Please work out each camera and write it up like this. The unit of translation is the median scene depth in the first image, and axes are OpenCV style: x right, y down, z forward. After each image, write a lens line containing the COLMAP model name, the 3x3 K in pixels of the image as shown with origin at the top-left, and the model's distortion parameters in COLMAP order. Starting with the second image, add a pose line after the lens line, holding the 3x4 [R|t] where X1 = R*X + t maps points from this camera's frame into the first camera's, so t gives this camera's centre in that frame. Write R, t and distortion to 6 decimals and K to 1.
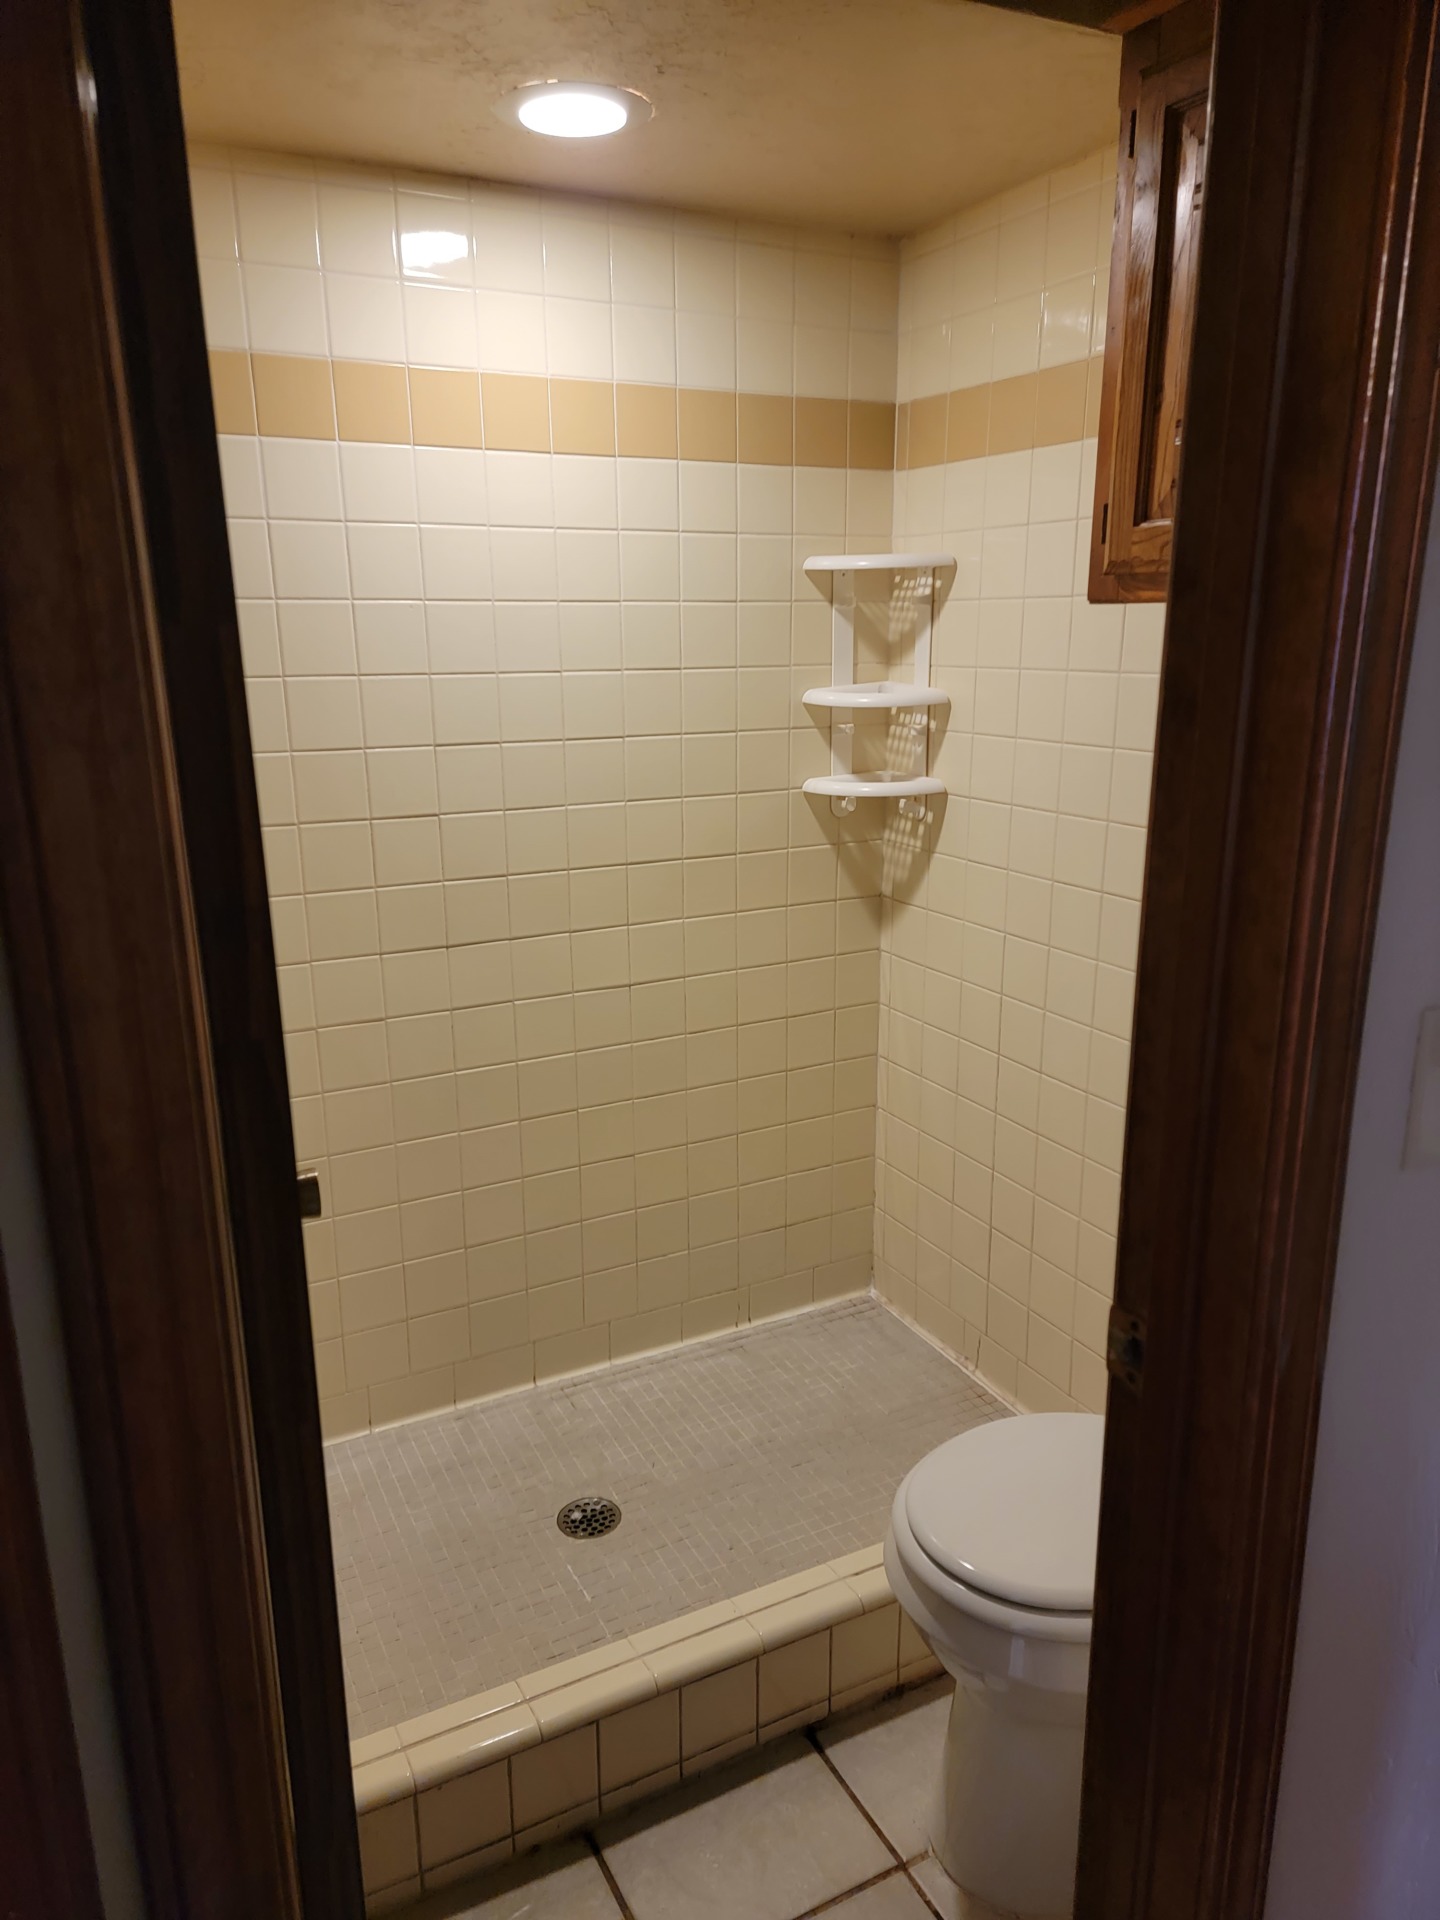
lens RADIAL K [[1337.0, 0, 707.6], [0, 1337.0, 968.5], [0, 0, 1]] dist [0.066720, -0.011294]
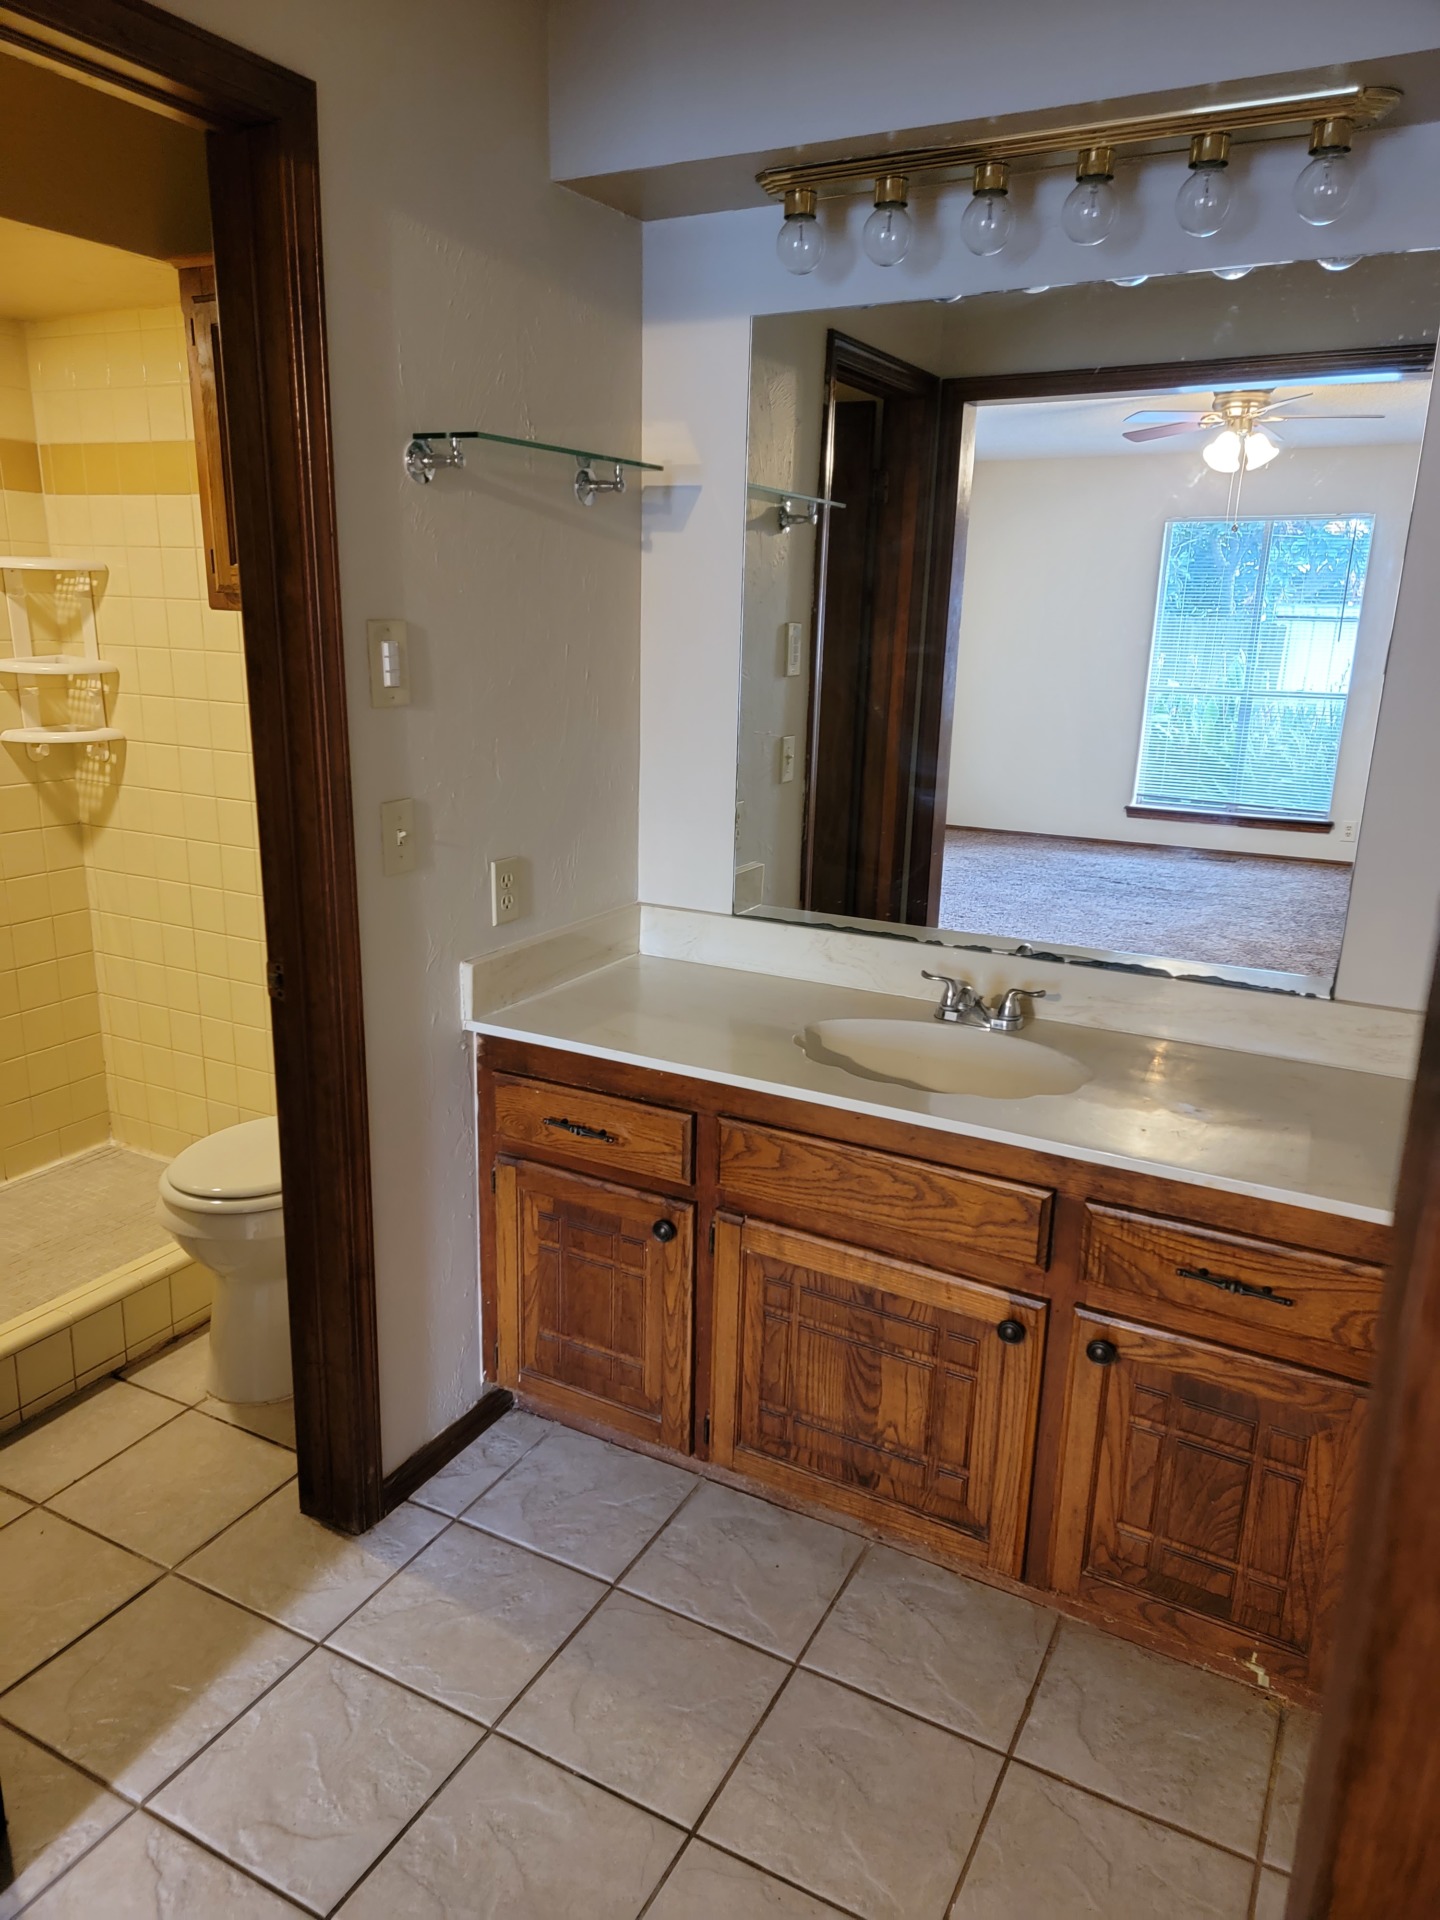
lens RADIAL K [[1337.0, 0, 720.0], [0, 1337.0, 979.4], [0, 0, 1]] dist [0.066720, -0.011294]
pose [[0.822244, -0.124336, 0.555387, -0.115364], [0.112486, 0.992098, 0.055571, 0.098401], [-0.557908, 0.016780, 0.829733, -0.453606]]
